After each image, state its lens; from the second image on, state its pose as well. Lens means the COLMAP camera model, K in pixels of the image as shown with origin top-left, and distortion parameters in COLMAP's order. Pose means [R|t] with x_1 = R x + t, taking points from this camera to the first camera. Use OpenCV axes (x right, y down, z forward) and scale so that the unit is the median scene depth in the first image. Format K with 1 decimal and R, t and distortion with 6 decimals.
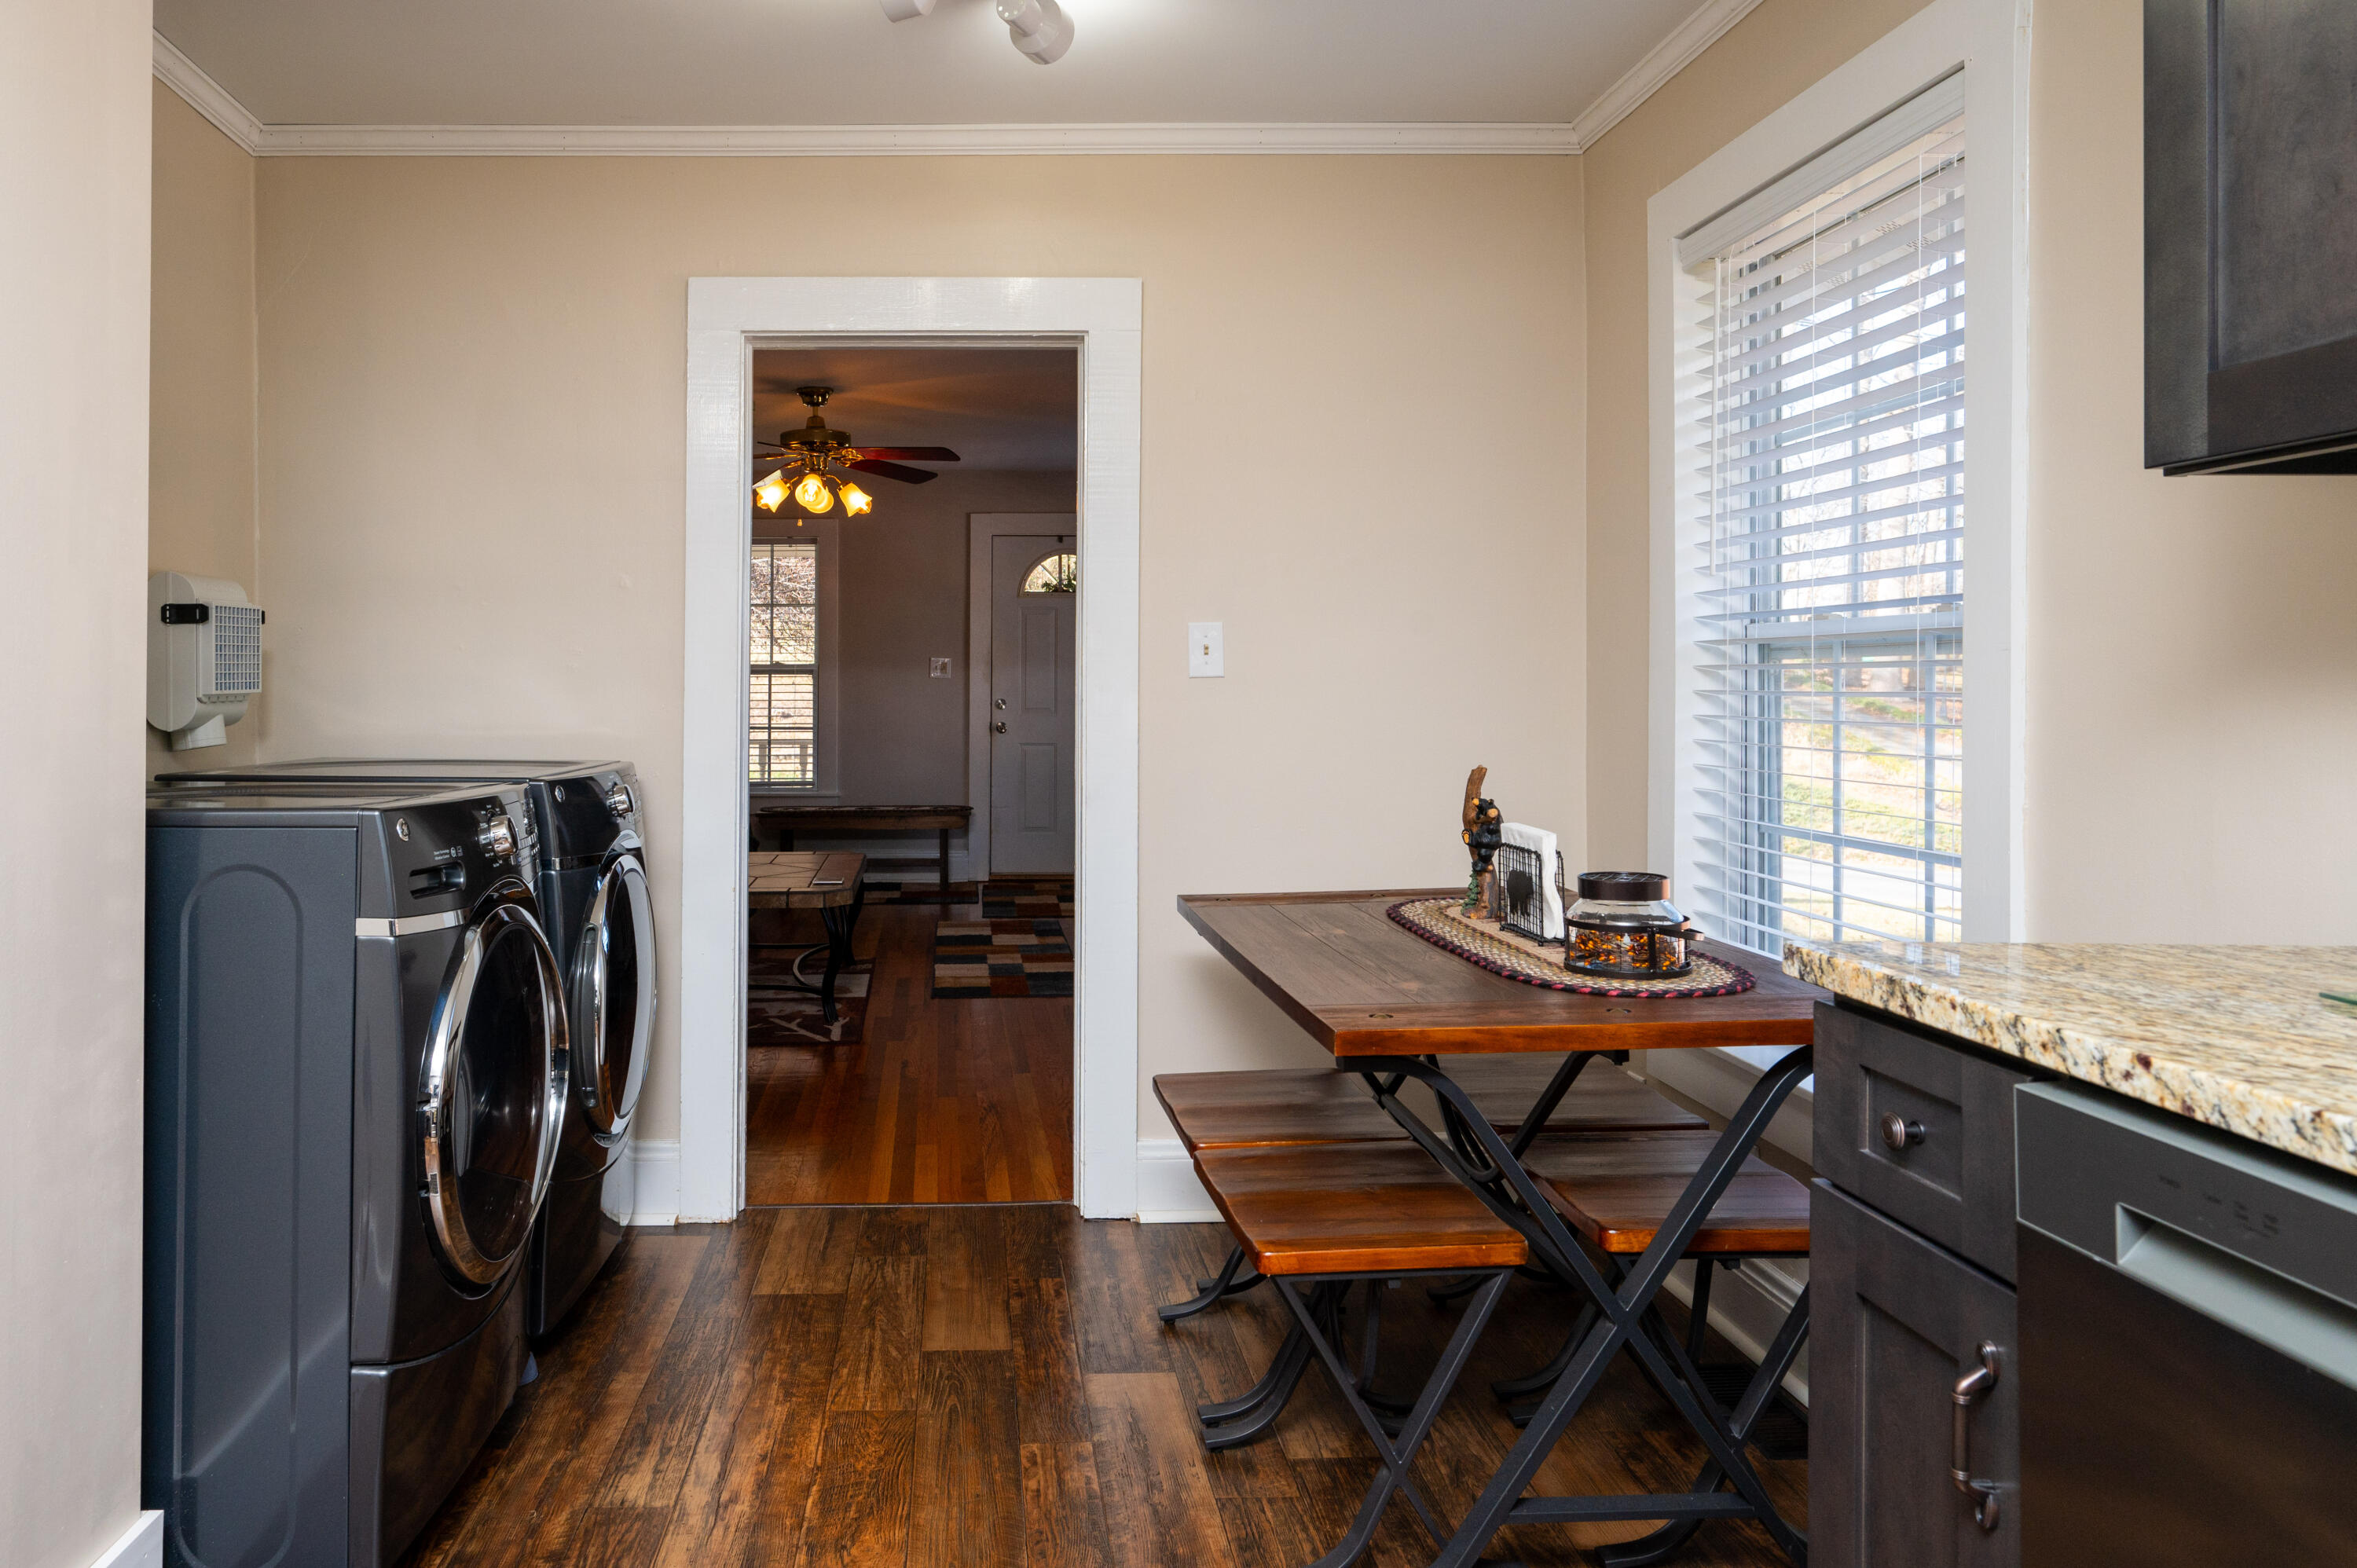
lens RADIAL K [[1522.3, 0, 1027.0], [0, 1522.3, 676.3], [0, 0, 1]] dist [-0.001009, 0.005547]
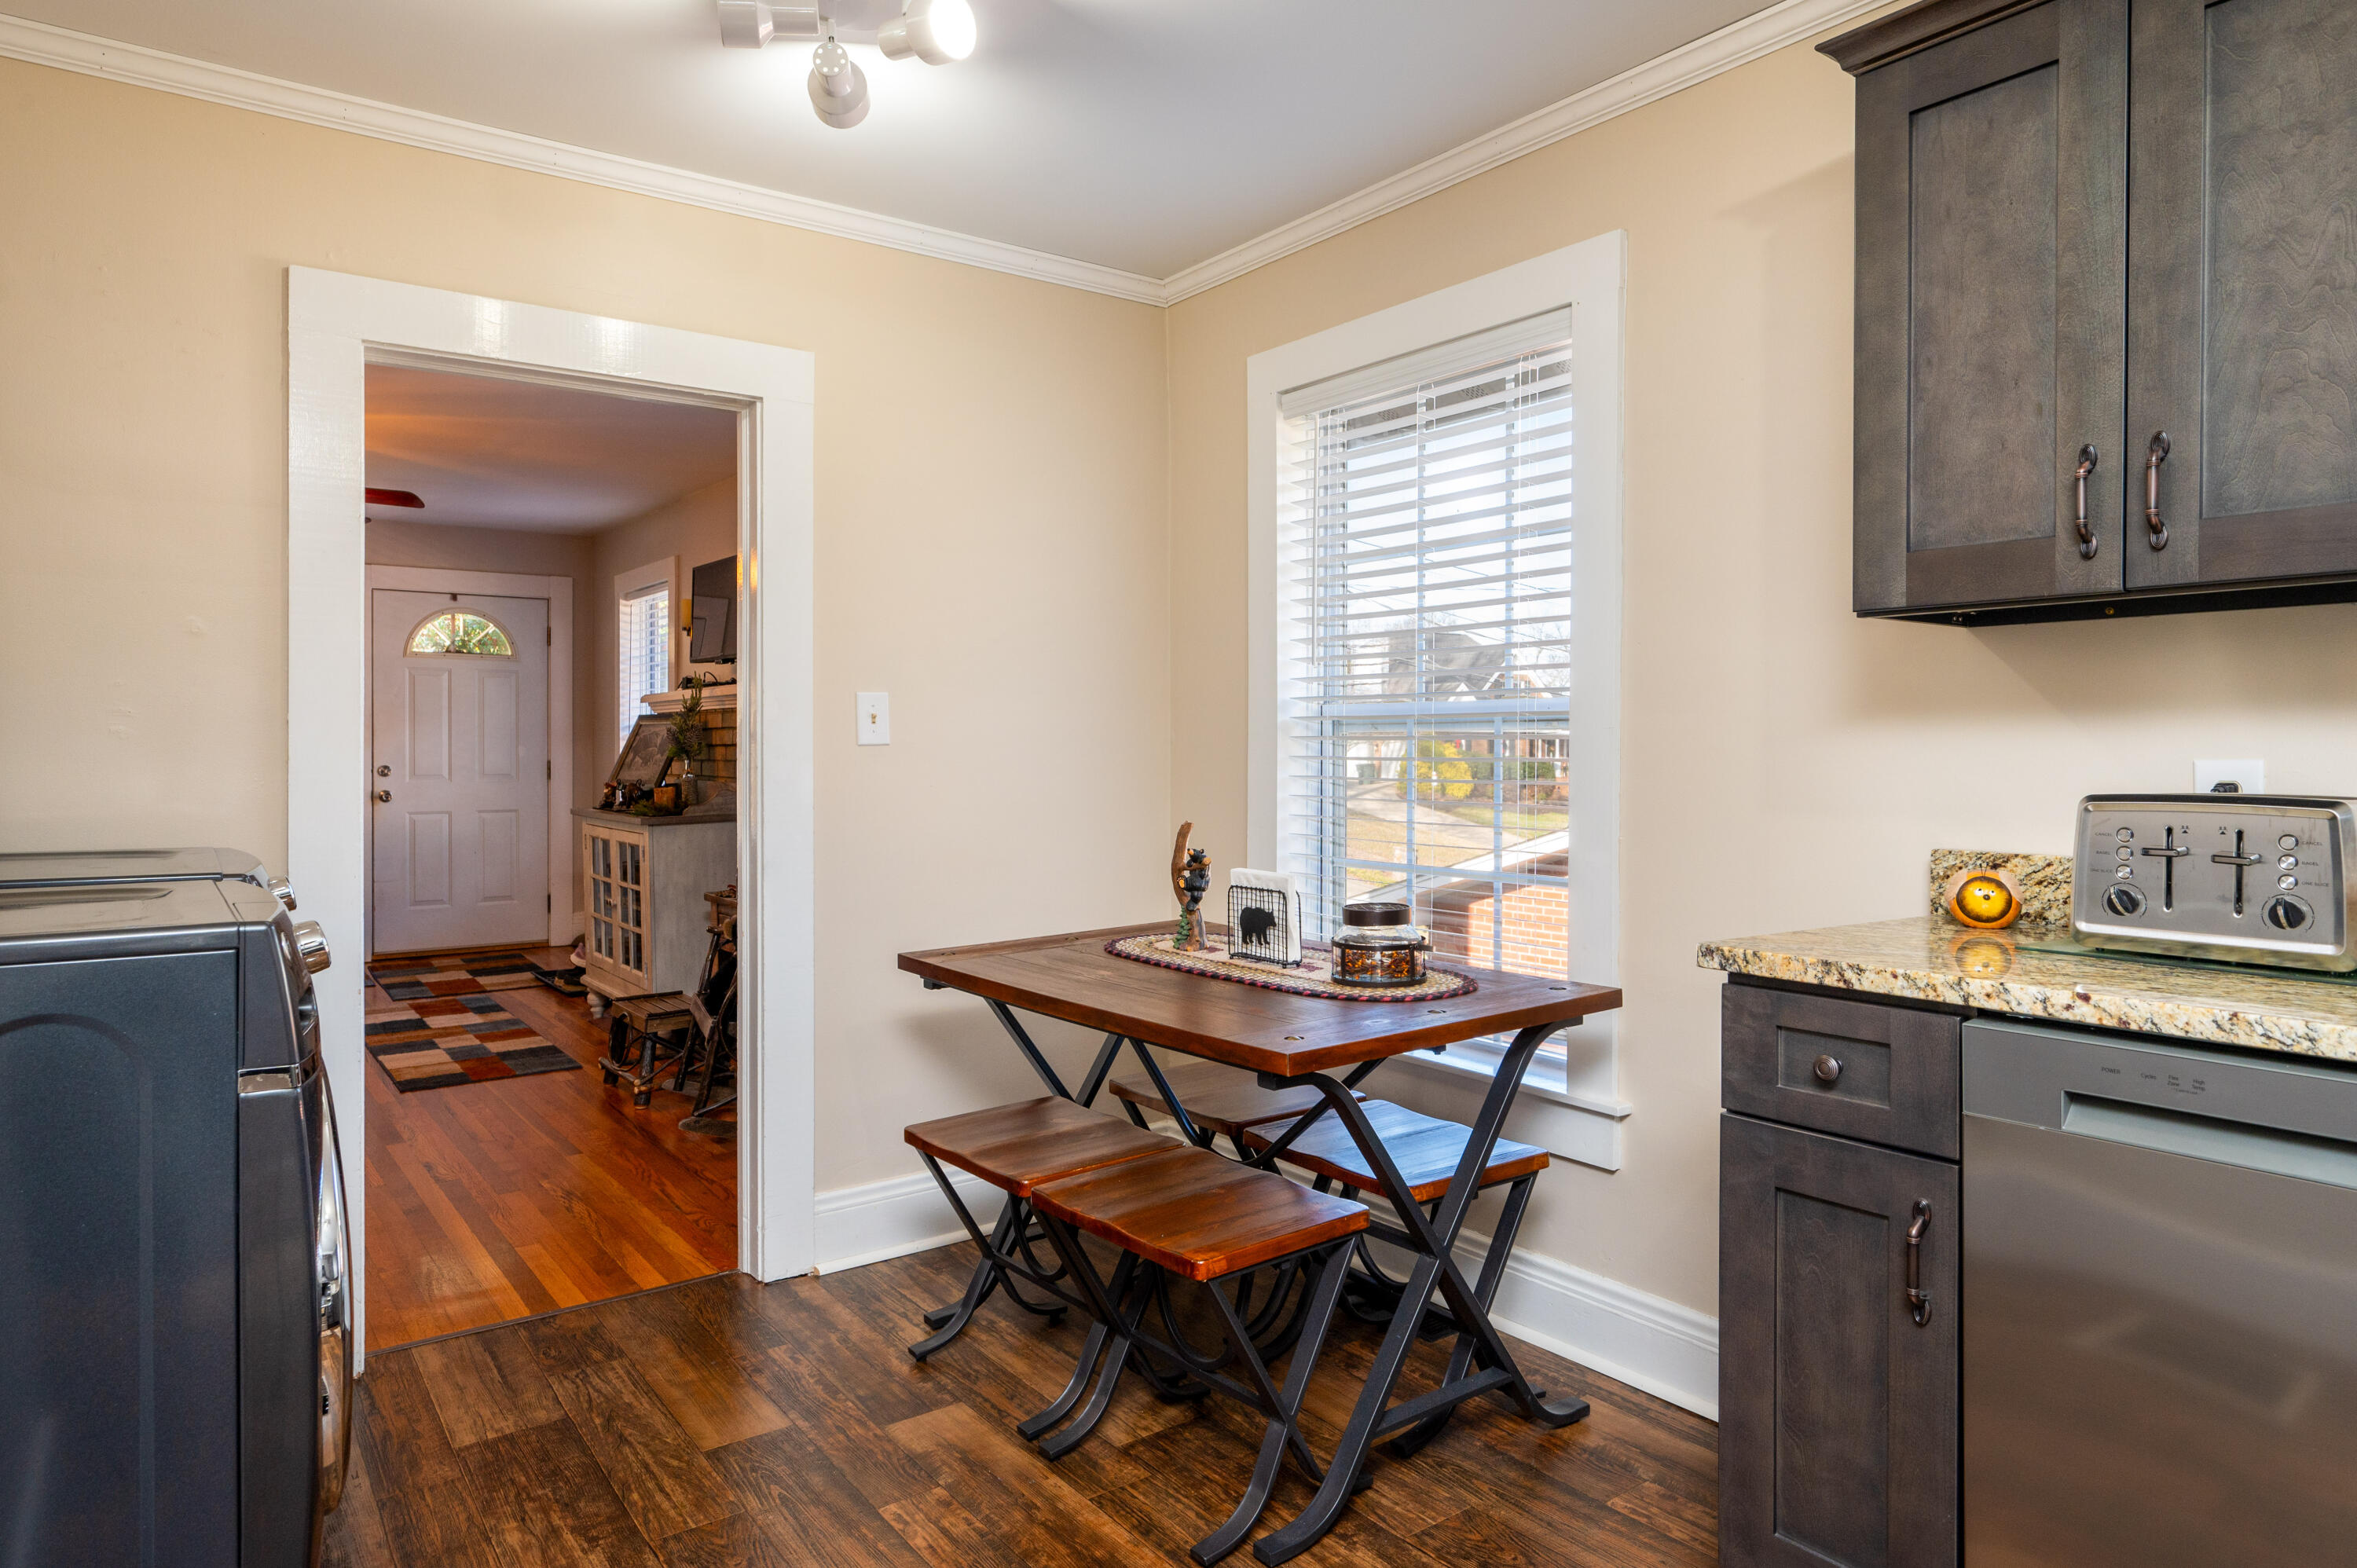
lens RADIAL K [[1367.4, 0, 1163.8], [0, 1367.4, 763.3], [0, 0, 1]] dist [0.011353, -0.005827]
pose [[0.828752, -0.005777, 0.559587, -0.373757], [-0.003425, 0.999876, 0.015394, -0.002922], [-0.559606, -0.014674, 0.828629, 0.160872]]
